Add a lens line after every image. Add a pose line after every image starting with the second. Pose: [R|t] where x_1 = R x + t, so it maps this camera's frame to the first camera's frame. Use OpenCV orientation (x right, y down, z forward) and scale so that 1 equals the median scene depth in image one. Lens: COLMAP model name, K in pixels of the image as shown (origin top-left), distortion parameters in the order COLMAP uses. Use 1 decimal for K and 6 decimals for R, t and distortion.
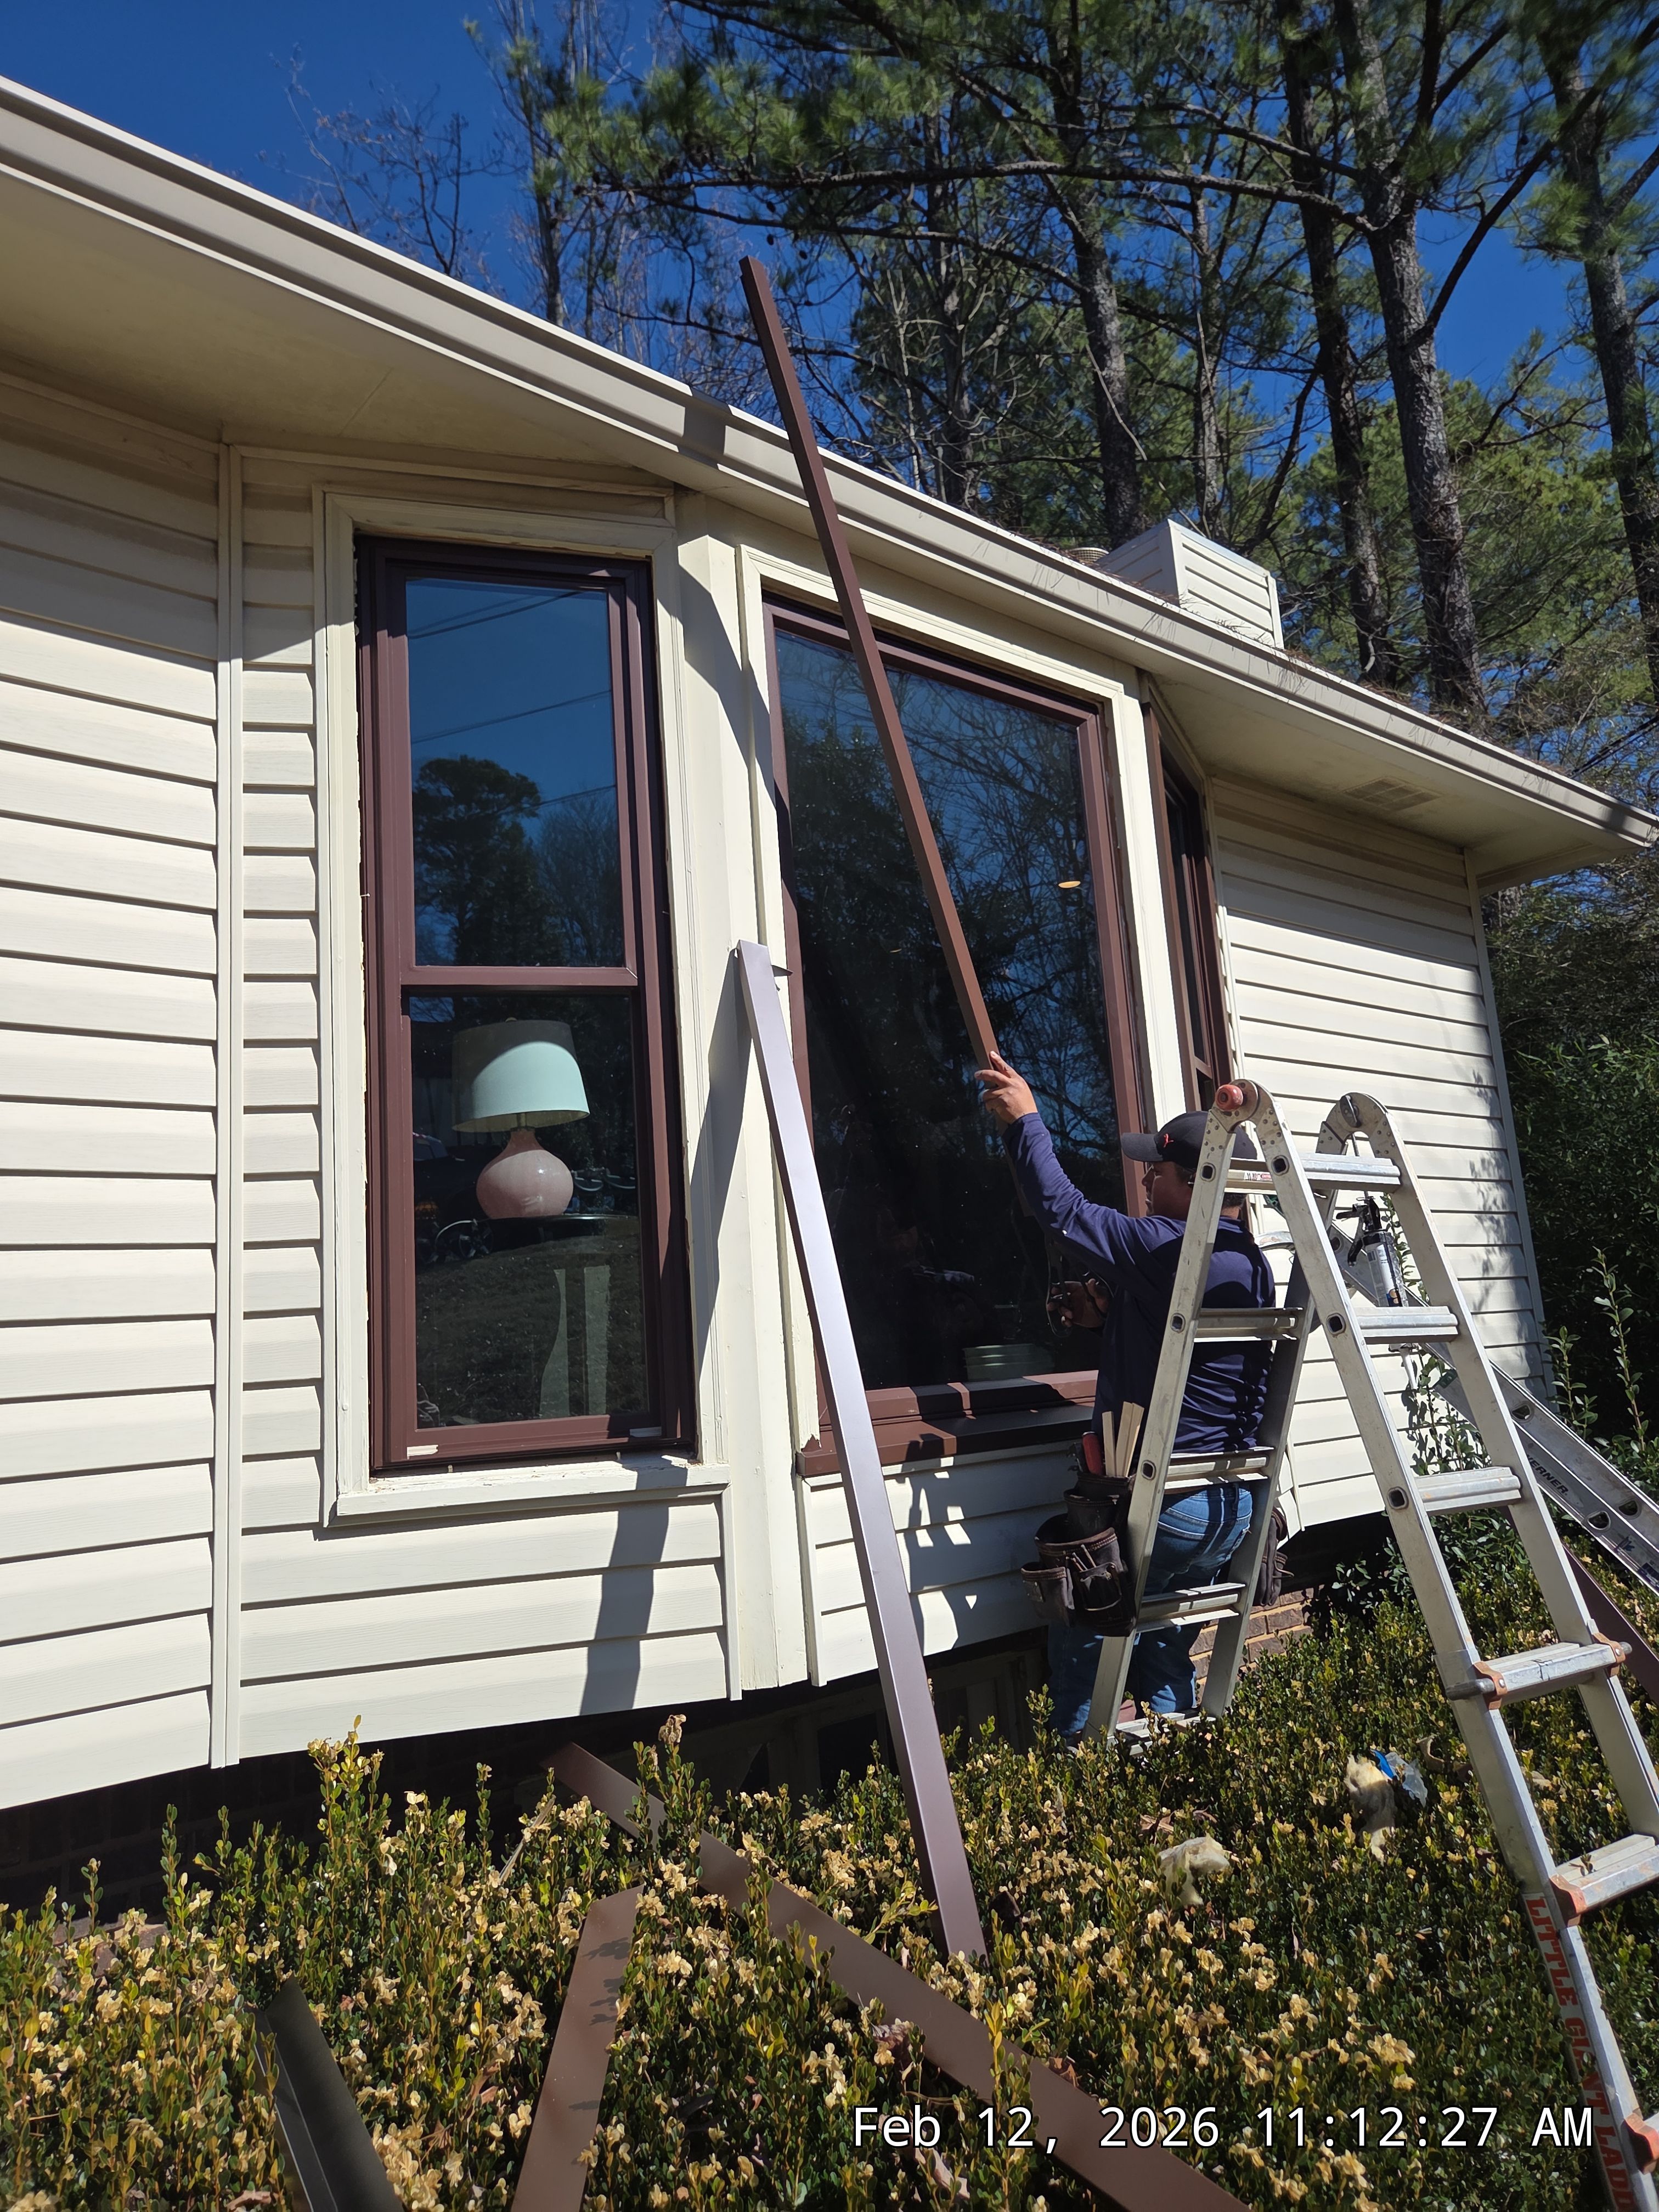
lens RADIAL K [[1565.4, 0, 829.5], [0, 1565.4, 1106.0], [0, 0, 1]] dist [0.002858, -0.001333]
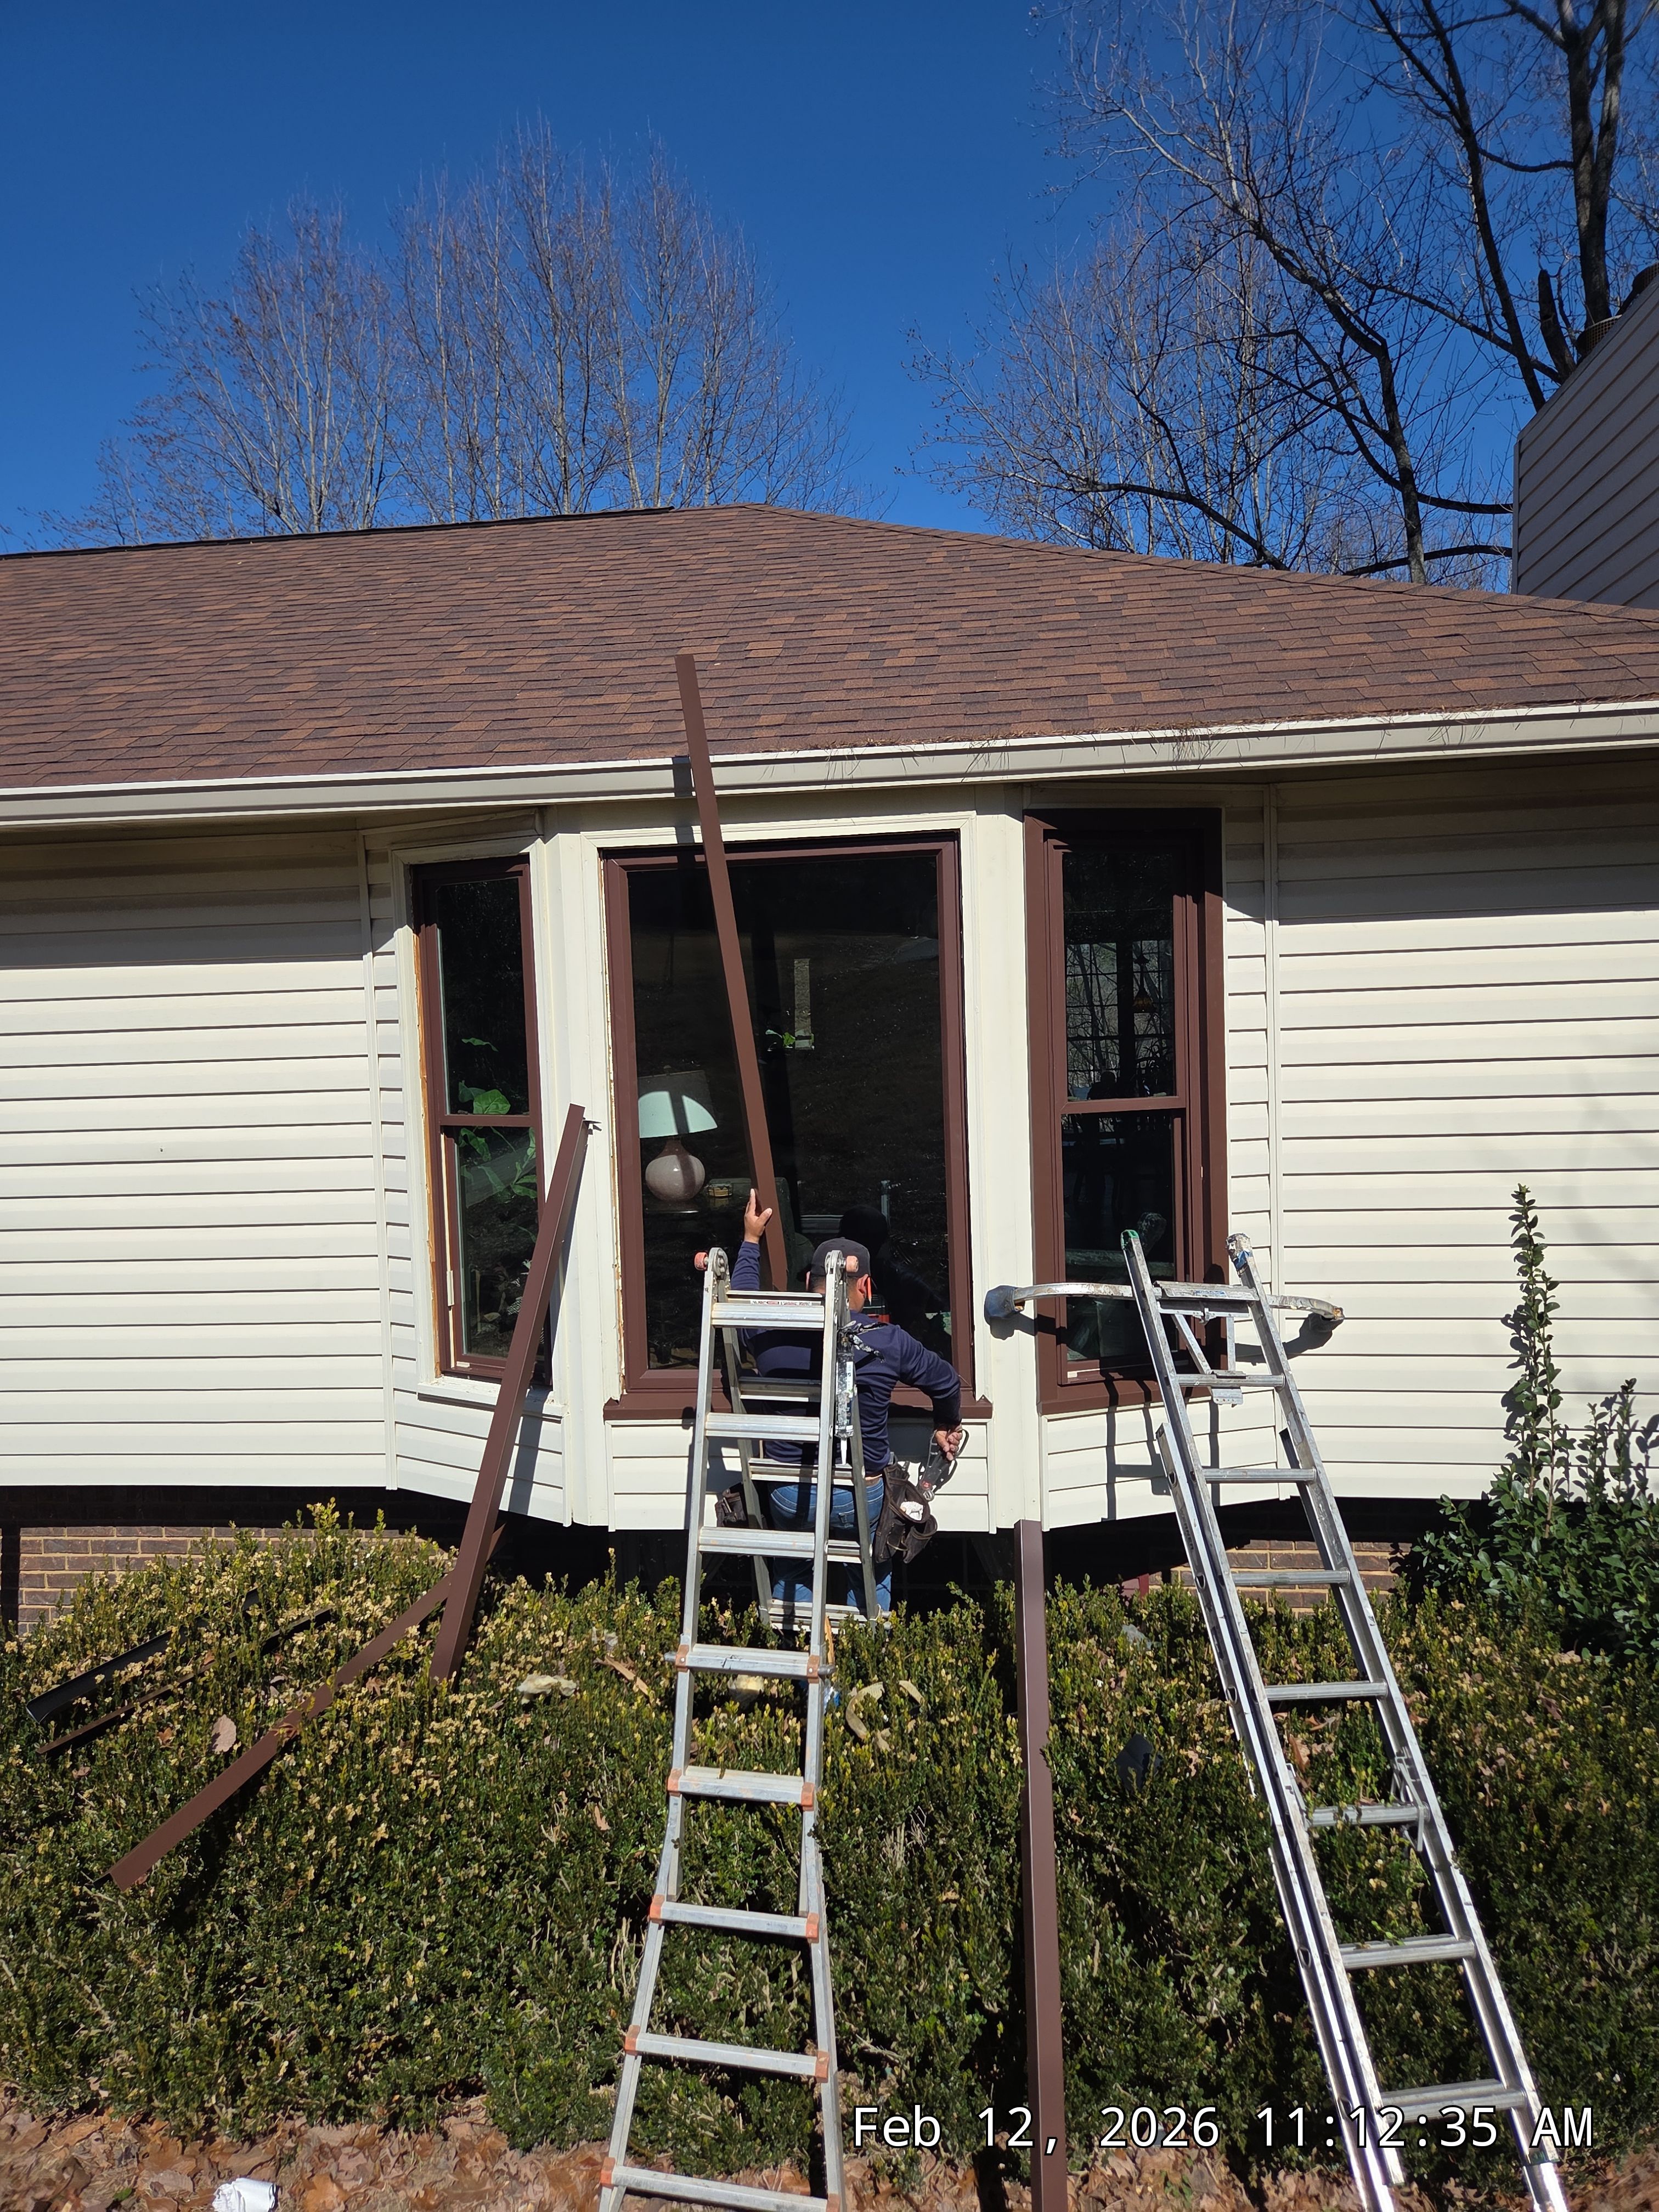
lens RADIAL K [[1549.3, 0, 834.7], [0, 1549.3, 1141.8], [0, 0, 1]] dist [0.005484, -0.000067]
pose [[0.650304, 0.111275, -0.751481, 1.398428], [0.116595, 0.962874, 0.243473, -0.446097], [0.750674, -0.245950, 0.613187, 0.206363]]
